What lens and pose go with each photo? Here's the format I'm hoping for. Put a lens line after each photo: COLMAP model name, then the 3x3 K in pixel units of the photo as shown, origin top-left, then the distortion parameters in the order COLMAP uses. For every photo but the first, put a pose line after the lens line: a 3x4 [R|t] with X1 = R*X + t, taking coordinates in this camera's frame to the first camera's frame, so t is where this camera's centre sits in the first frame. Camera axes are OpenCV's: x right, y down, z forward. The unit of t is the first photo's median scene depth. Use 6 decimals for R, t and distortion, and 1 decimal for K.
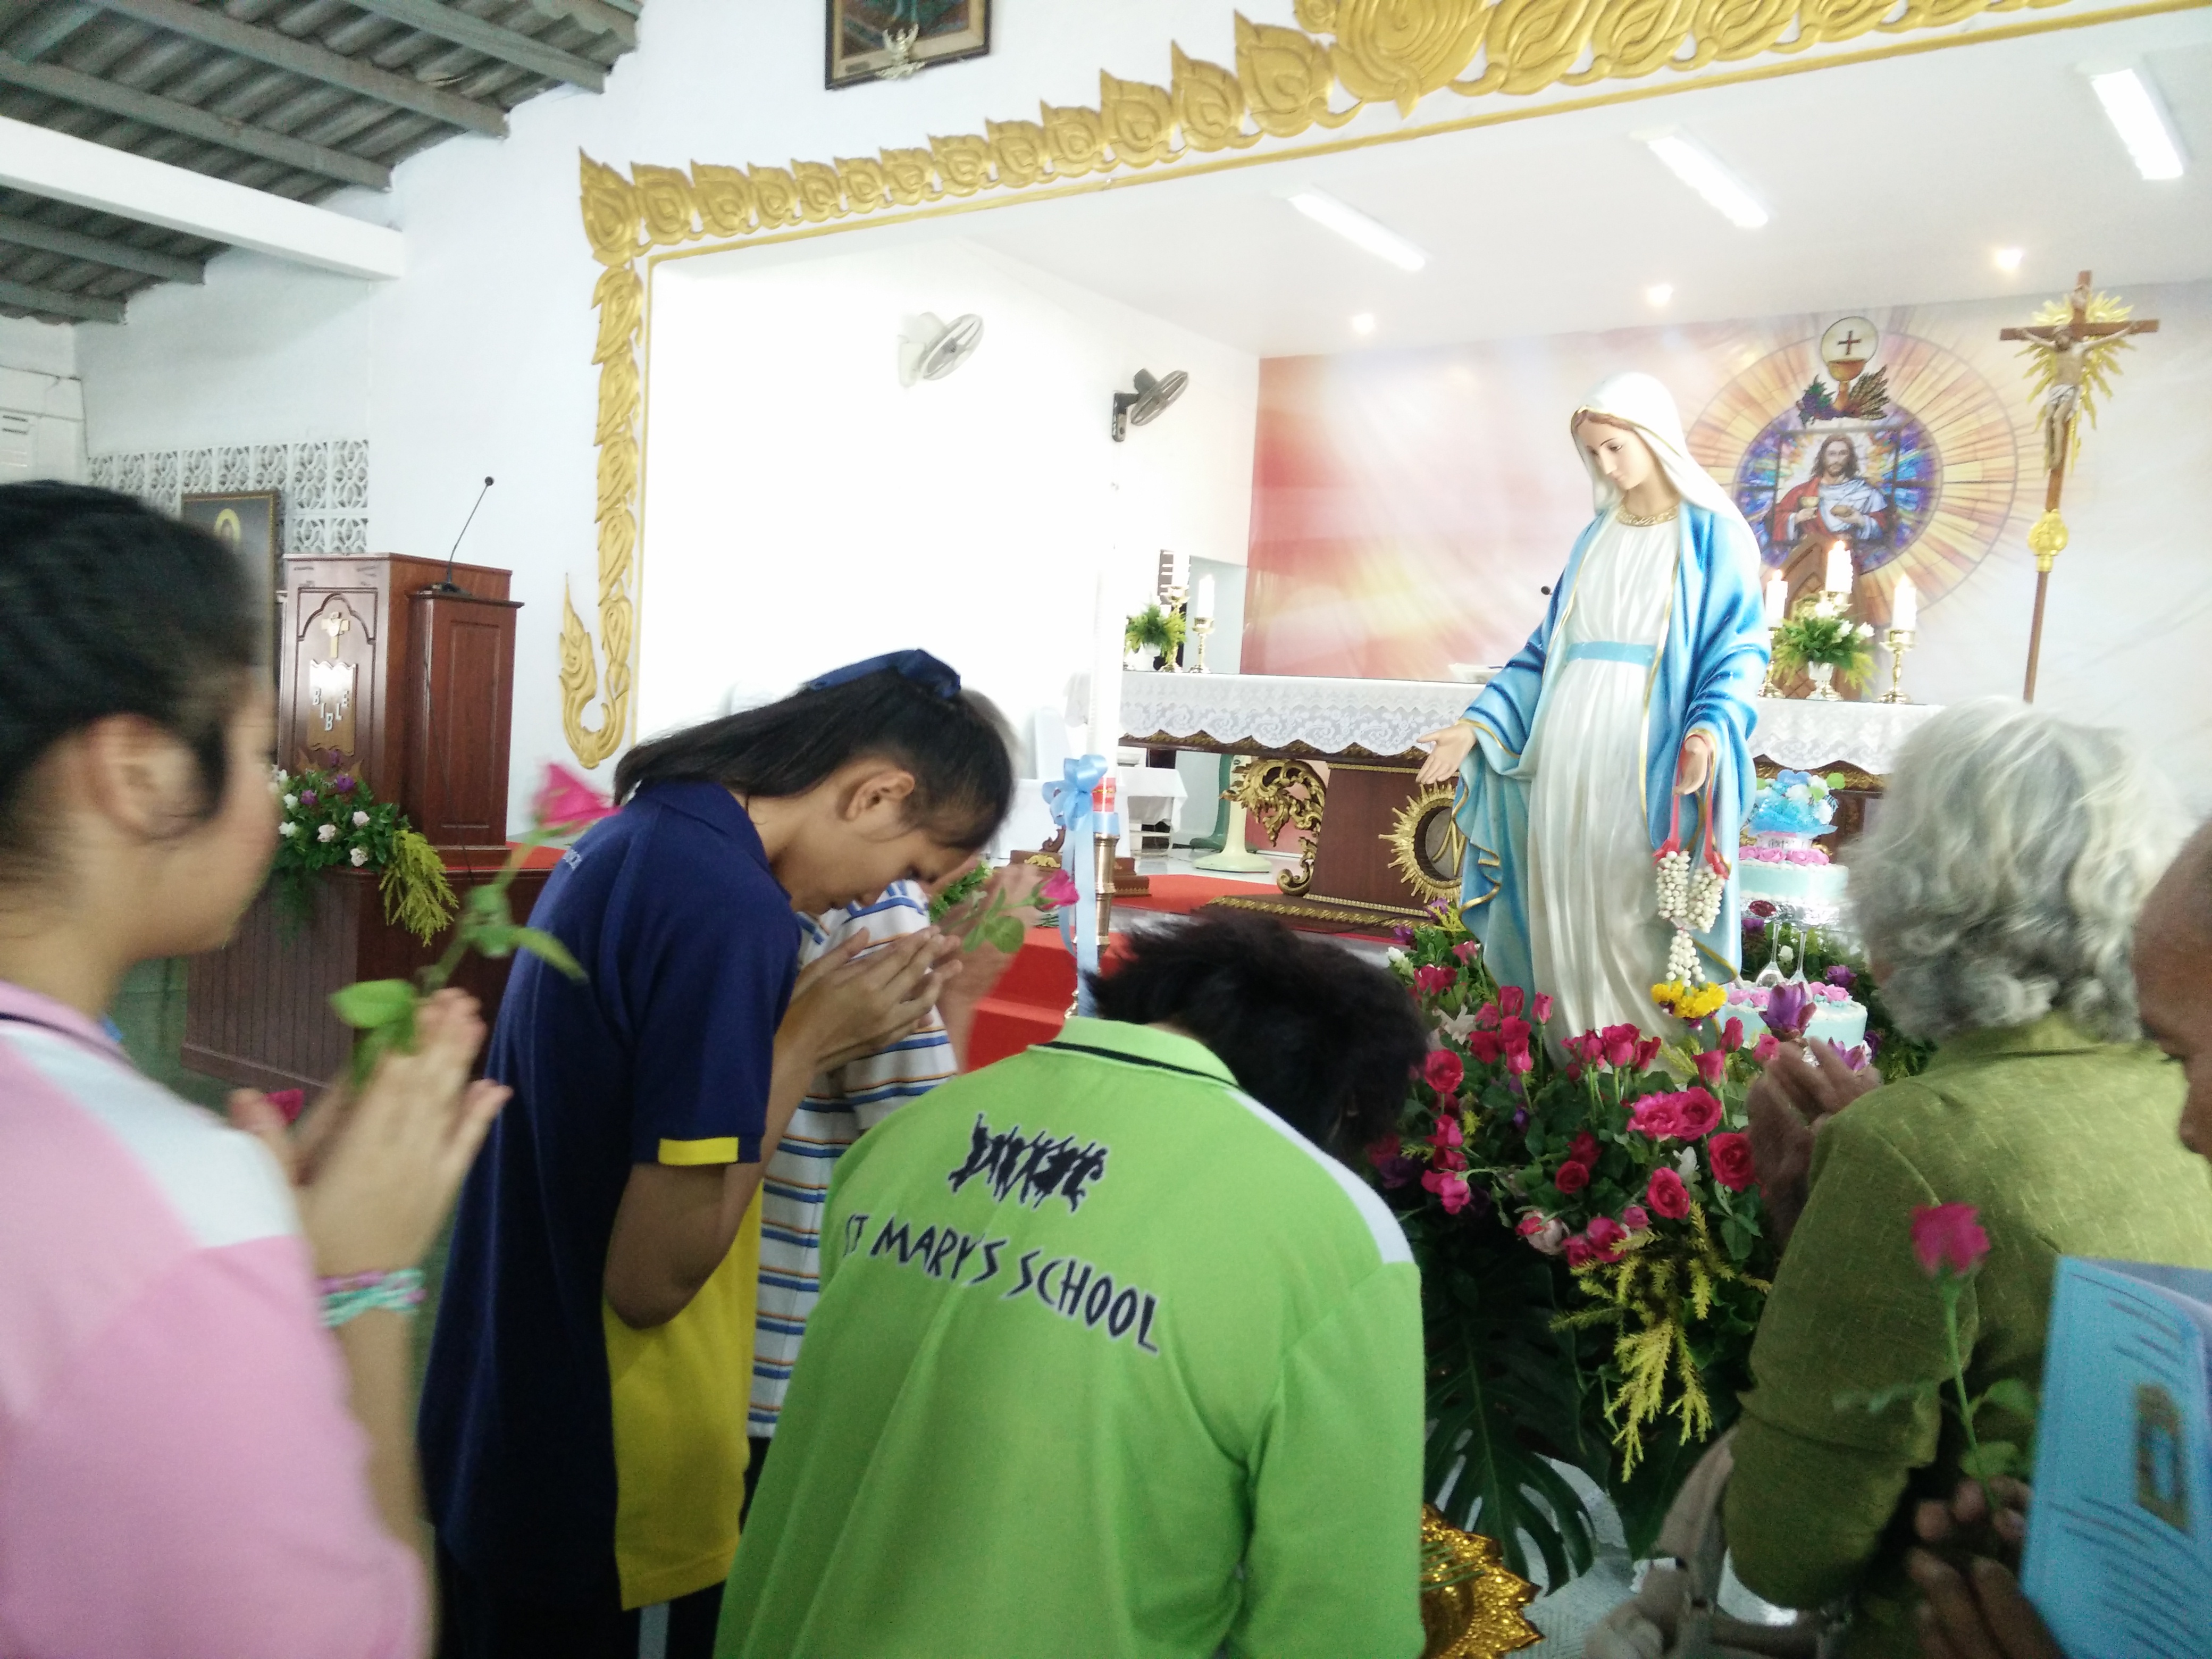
lens RADIAL K [[1727.6, 0, 1179.0], [0, 1727.6, 841.5], [0, 0, 1]] dist [0.077092, -0.087688]
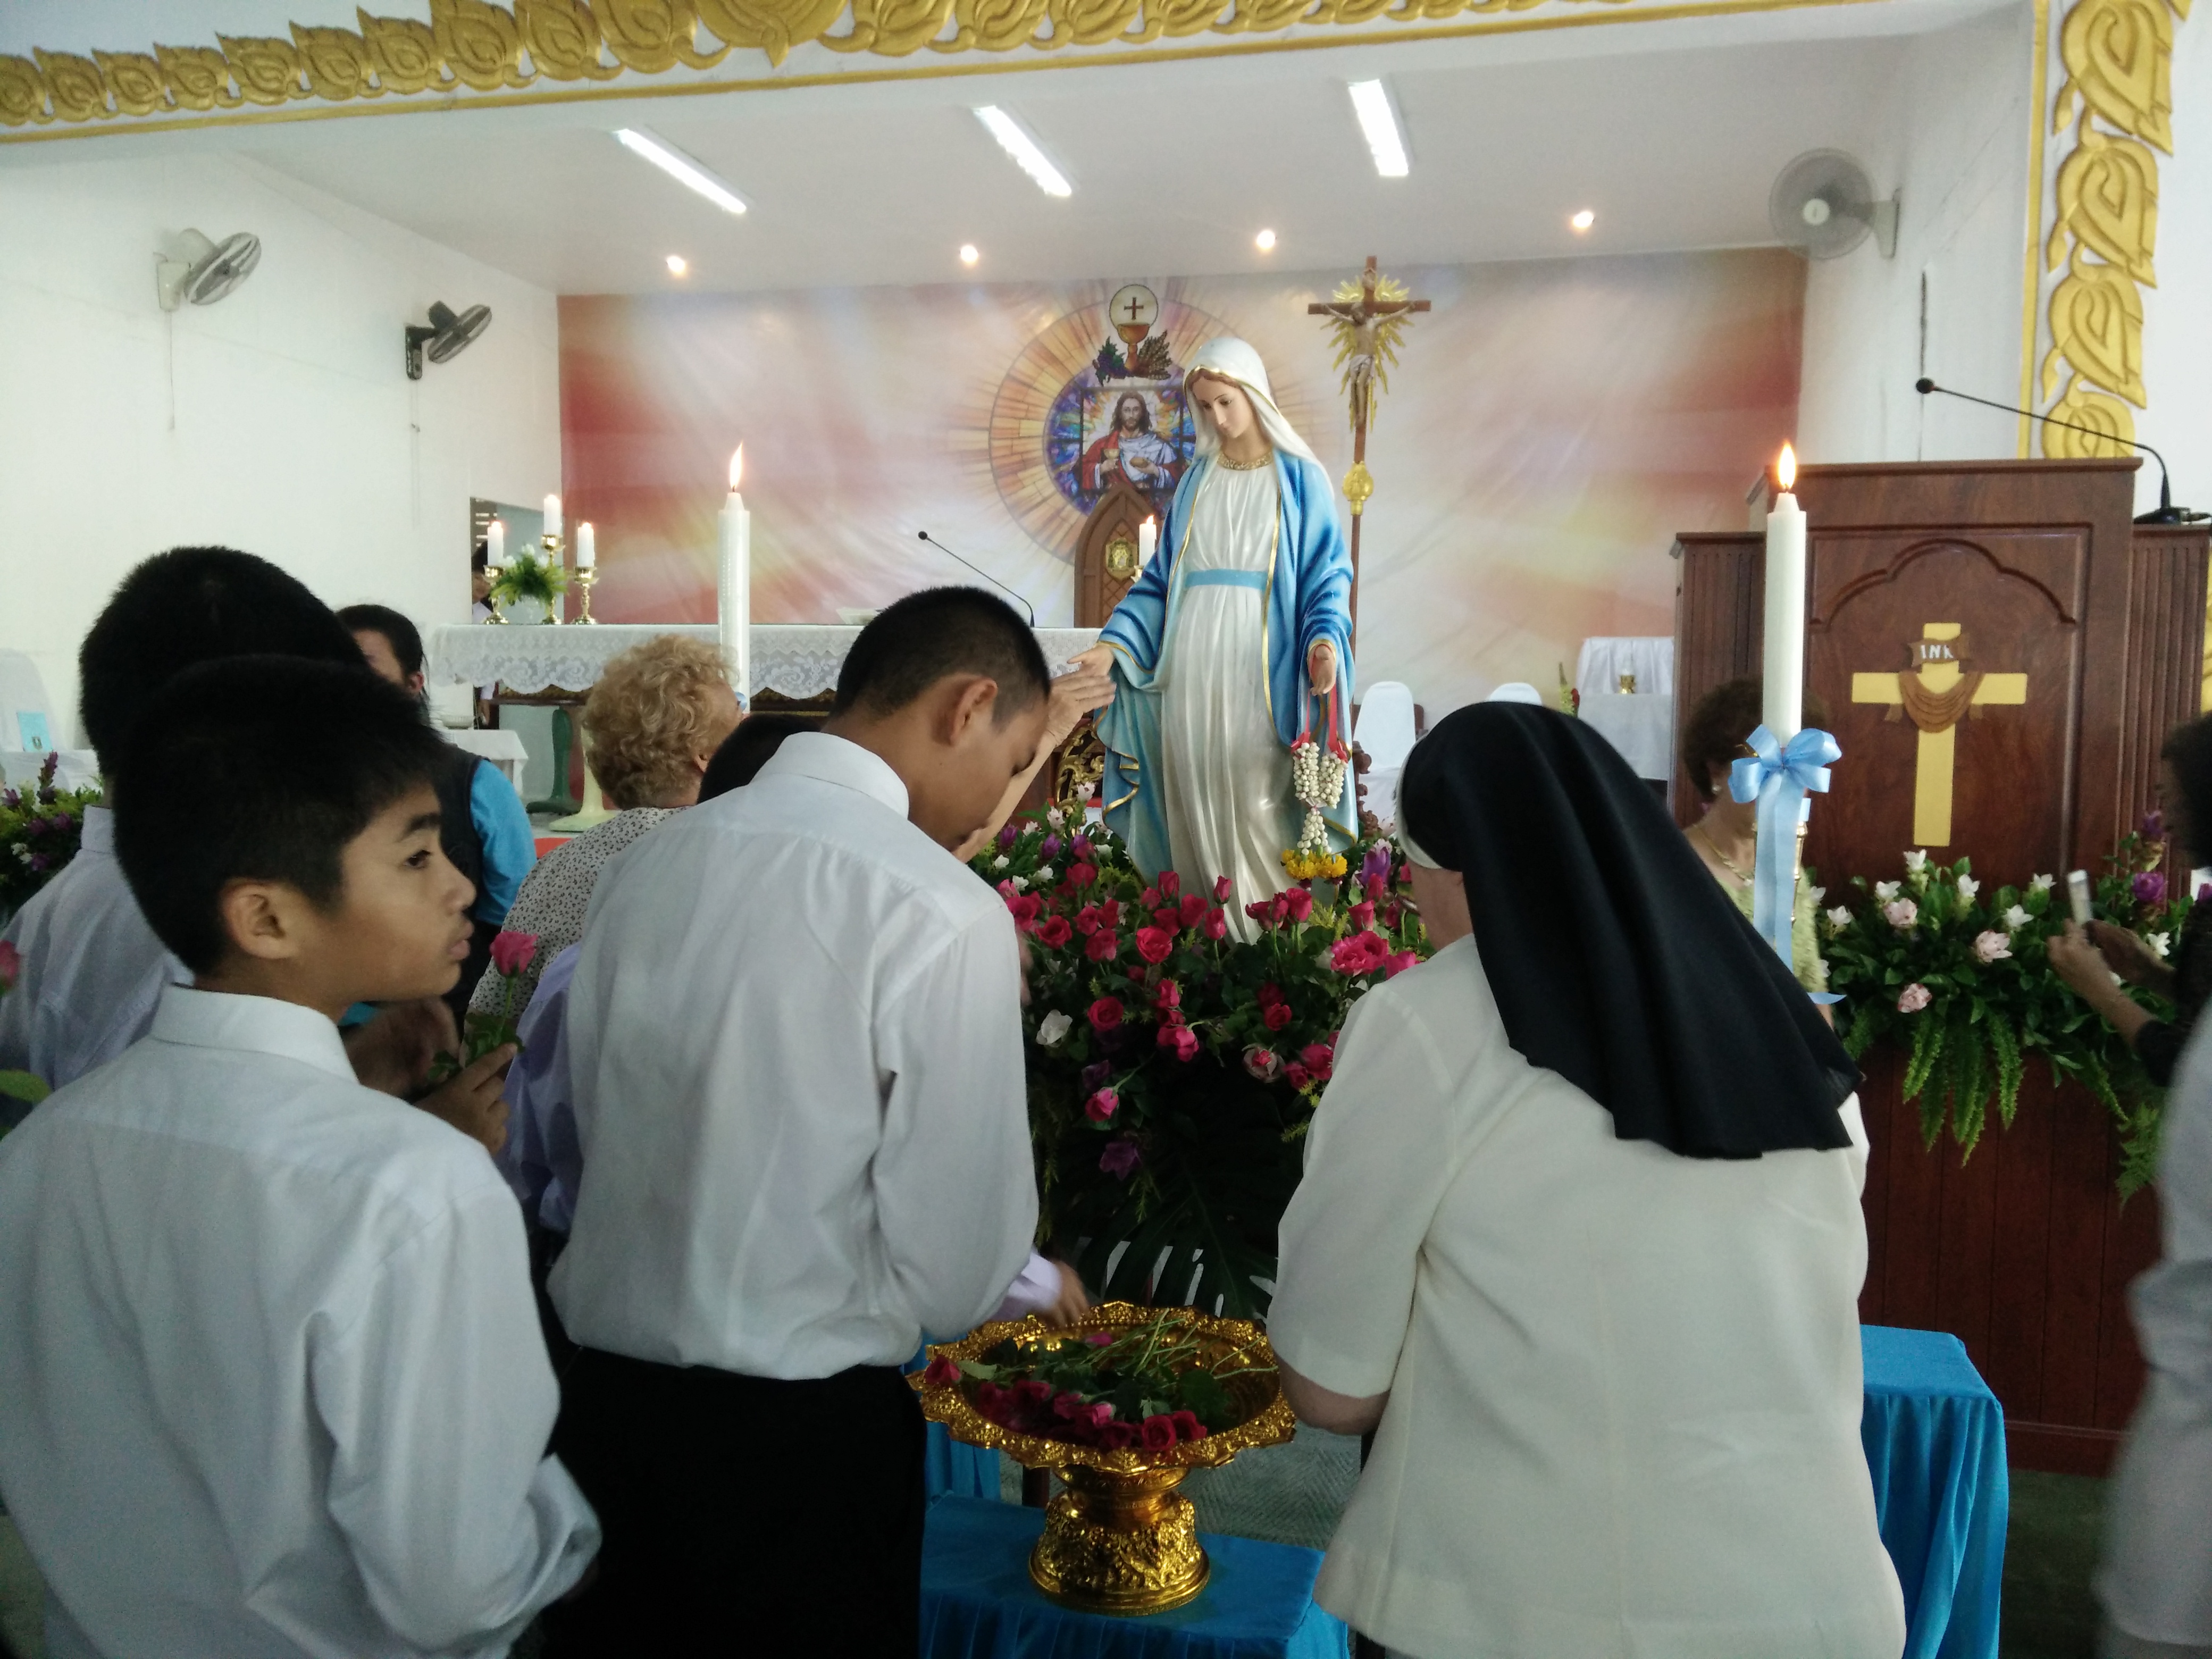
lens RADIAL K [[1741.0, 0, 1117.9], [0, 1741.0, 851.0], [0, 0, 1]] dist [0.069919, -0.089275]
pose [[0.918585, -0.083501, 0.386301, -0.107273], [0.071349, 0.996403, 0.045717, 0.005530], [-0.388729, -0.014432, 0.921239, -0.020699]]
